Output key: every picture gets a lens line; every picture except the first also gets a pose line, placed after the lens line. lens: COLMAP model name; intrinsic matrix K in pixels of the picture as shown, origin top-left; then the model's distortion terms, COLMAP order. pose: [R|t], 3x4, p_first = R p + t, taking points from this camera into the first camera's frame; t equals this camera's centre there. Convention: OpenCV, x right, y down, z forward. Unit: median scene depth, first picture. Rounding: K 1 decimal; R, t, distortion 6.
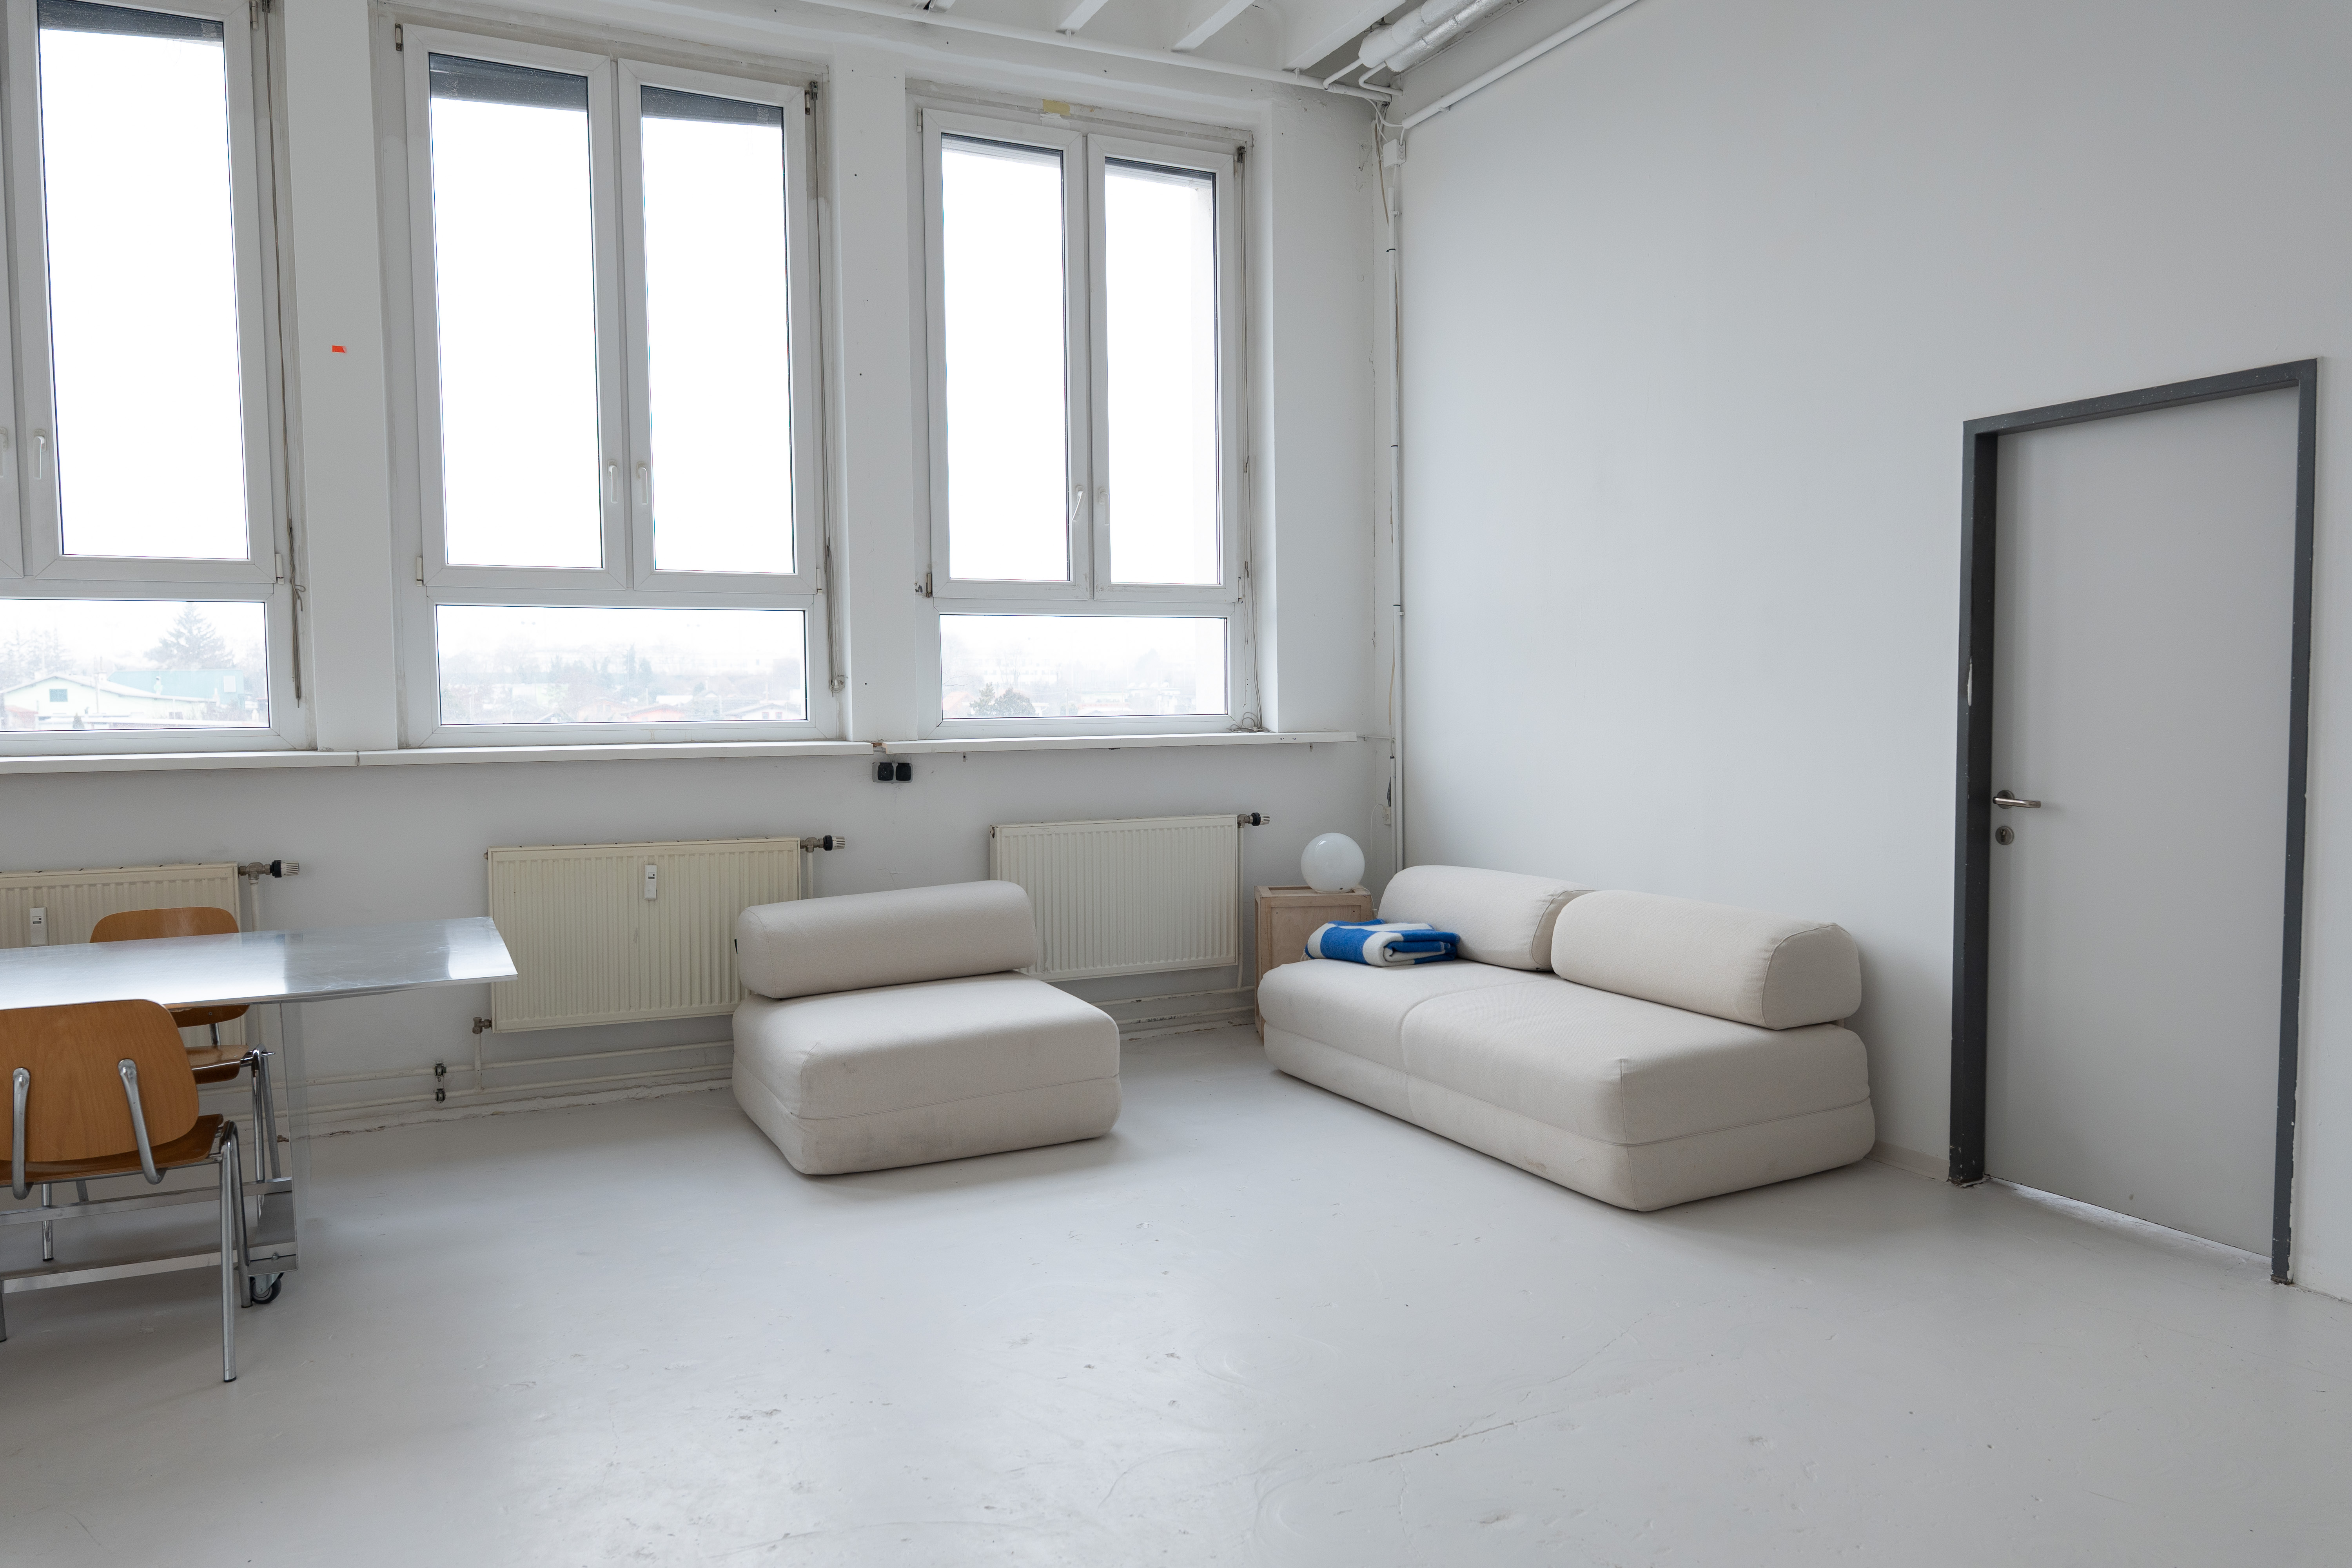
lens RADIAL K [[1626.0, 0, 1164.8], [0, 1626.0, 784.7], [0, 0, 1]] dist [0.003989, -0.006273]
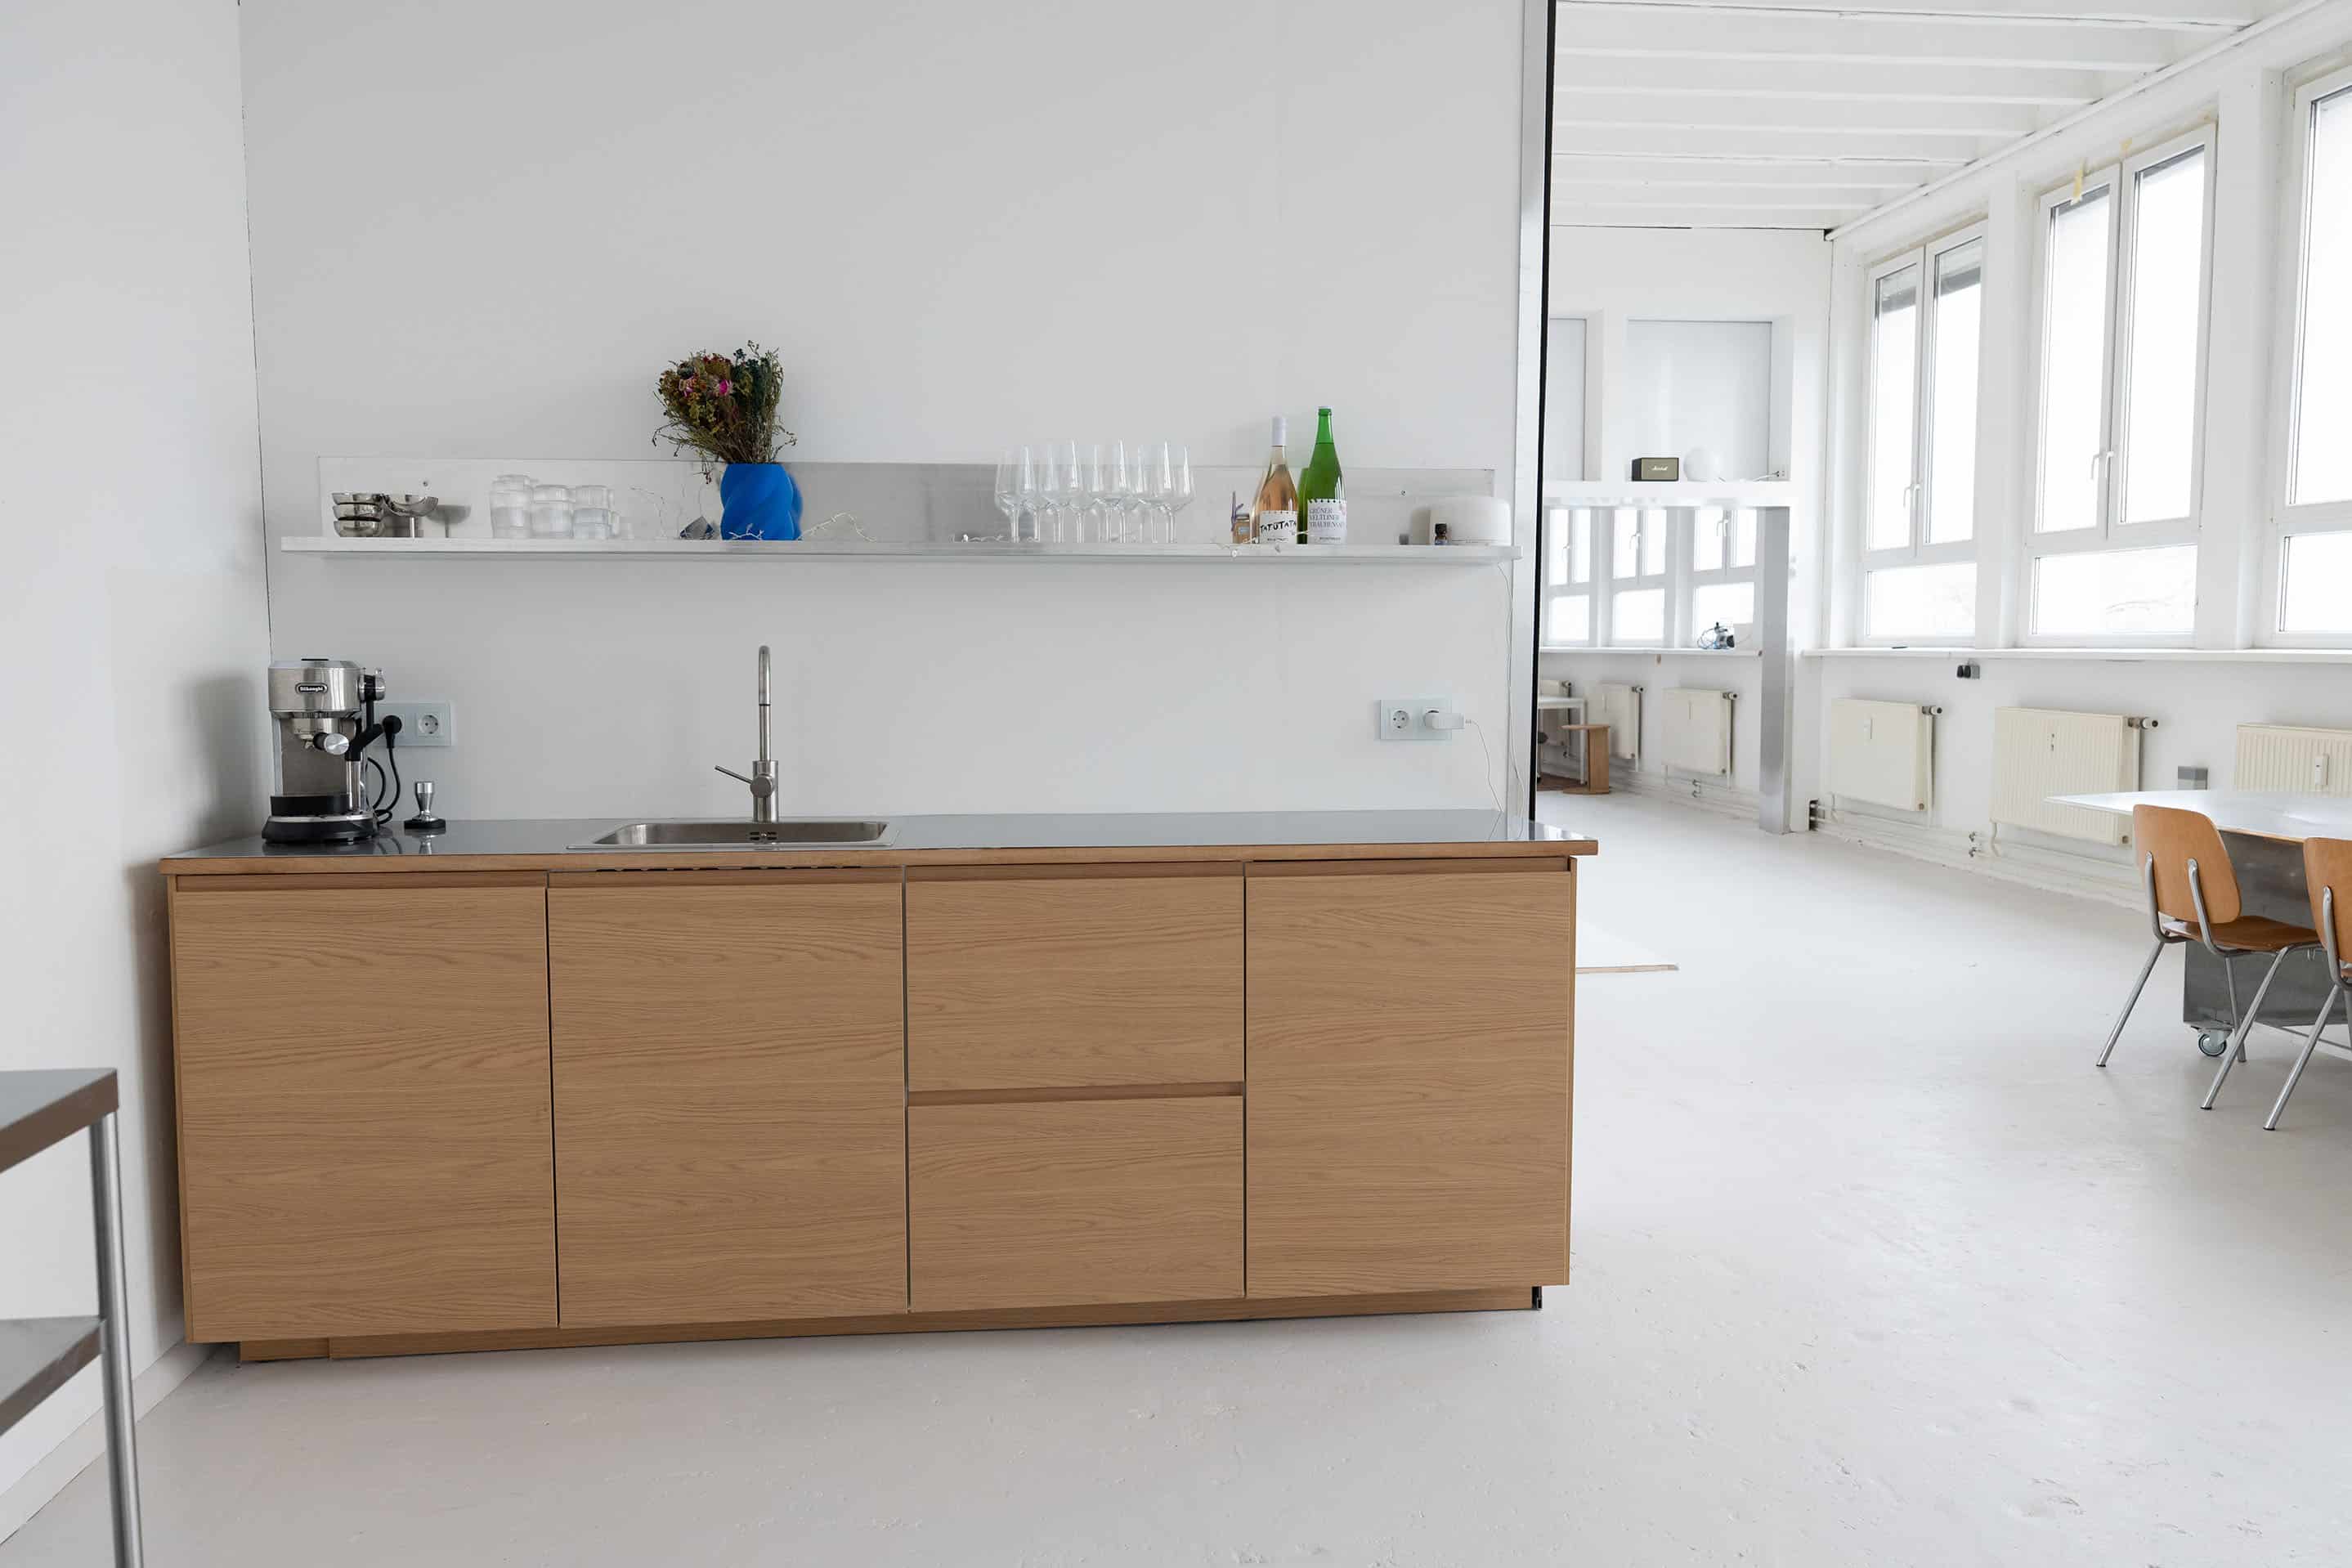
lens RADIAL K [[1695.1, 0, 1175.1], [0, 1695.1, 784.0], [0, 0, 1]] dist [-0.001750, 0.001693]
pose [[-0.330730, 0.099612, -0.938454, 1.301071], [-0.029280, 0.992852, 0.115705, -0.053216], [0.943271, 0.065745, -0.325449, 0.699376]]
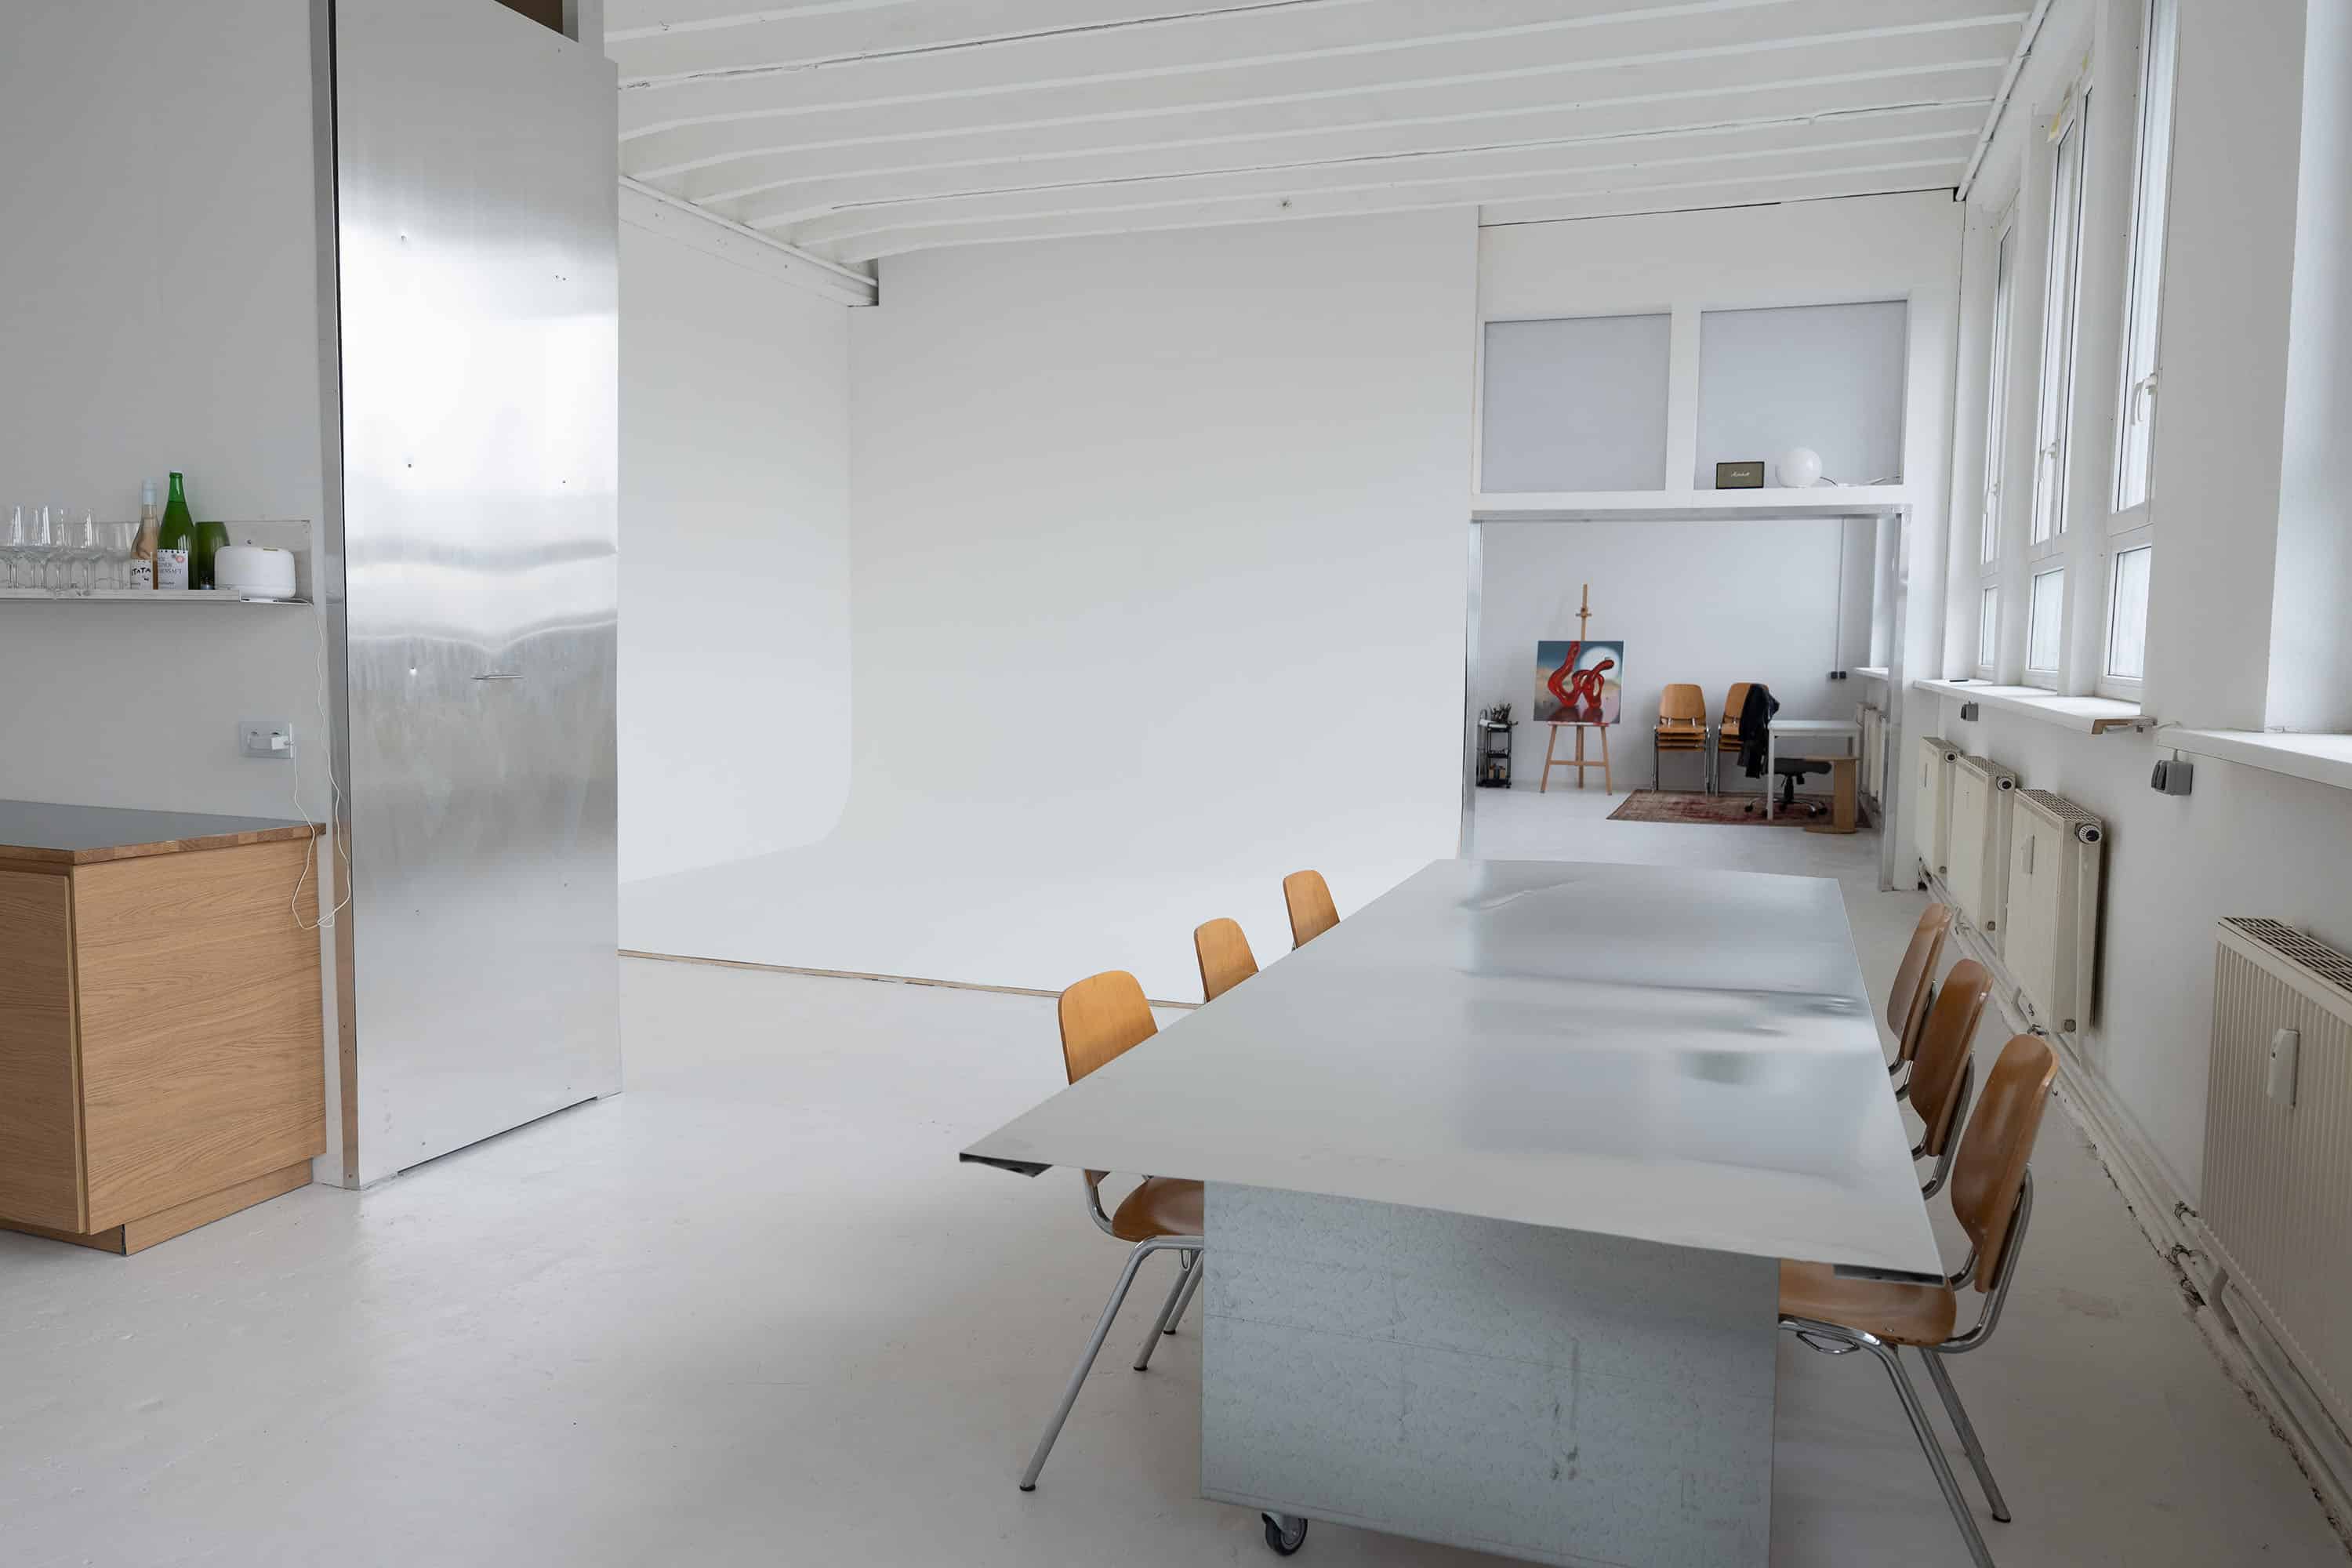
lens RADIAL K [[1626.0, 0, 1176.1], [0, 1626.0, 784.9], [0, 0, 1]] dist [0.003989, -0.006273]
pose [[-0.710417, 0.073411, -0.699941, 0.889745], [-0.027653, 0.990865, 0.131990, -0.089768], [0.703237, 0.113124, -0.701898, 1.335564]]
